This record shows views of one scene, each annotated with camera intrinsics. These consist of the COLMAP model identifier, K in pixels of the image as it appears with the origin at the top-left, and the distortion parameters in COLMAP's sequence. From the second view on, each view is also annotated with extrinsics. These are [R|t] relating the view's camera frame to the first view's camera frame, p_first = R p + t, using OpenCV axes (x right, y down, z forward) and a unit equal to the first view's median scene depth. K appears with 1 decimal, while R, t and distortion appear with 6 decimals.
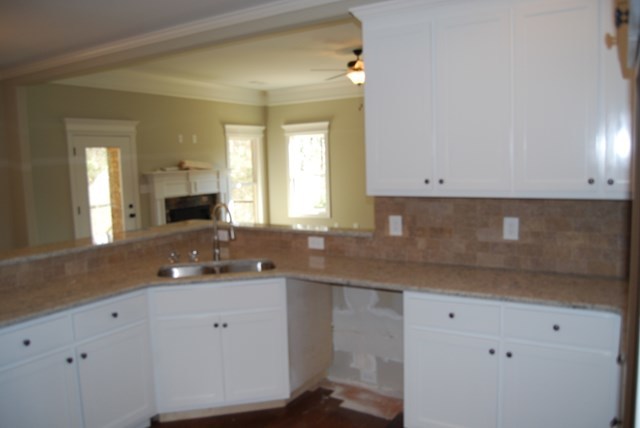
lens RADIAL K [[509.5, 0, 322.2], [0, 509.5, 210.1], [0, 0, 1]] dist [-0.042172, 0.011584]
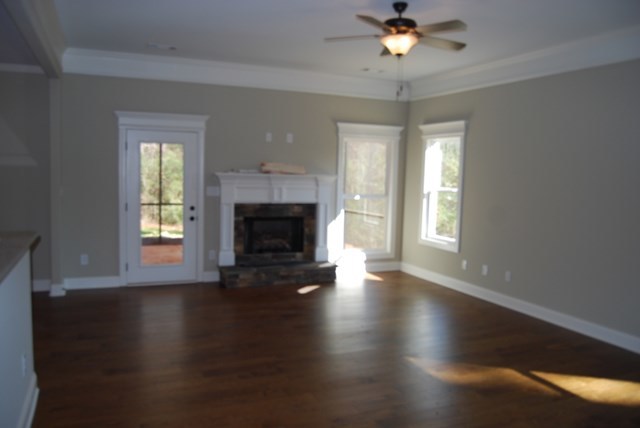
lens RADIAL K [[509.5, 0, 318.9], [0, 509.5, 217.9], [0, 0, 1]] dist [-0.042172, 0.011584]
pose [[0.816322, 0.112154, -0.566604, 0.290044], [-0.110719, 0.993160, 0.037072, -0.043540], [0.566886, 0.032471, 0.823156, 0.322701]]
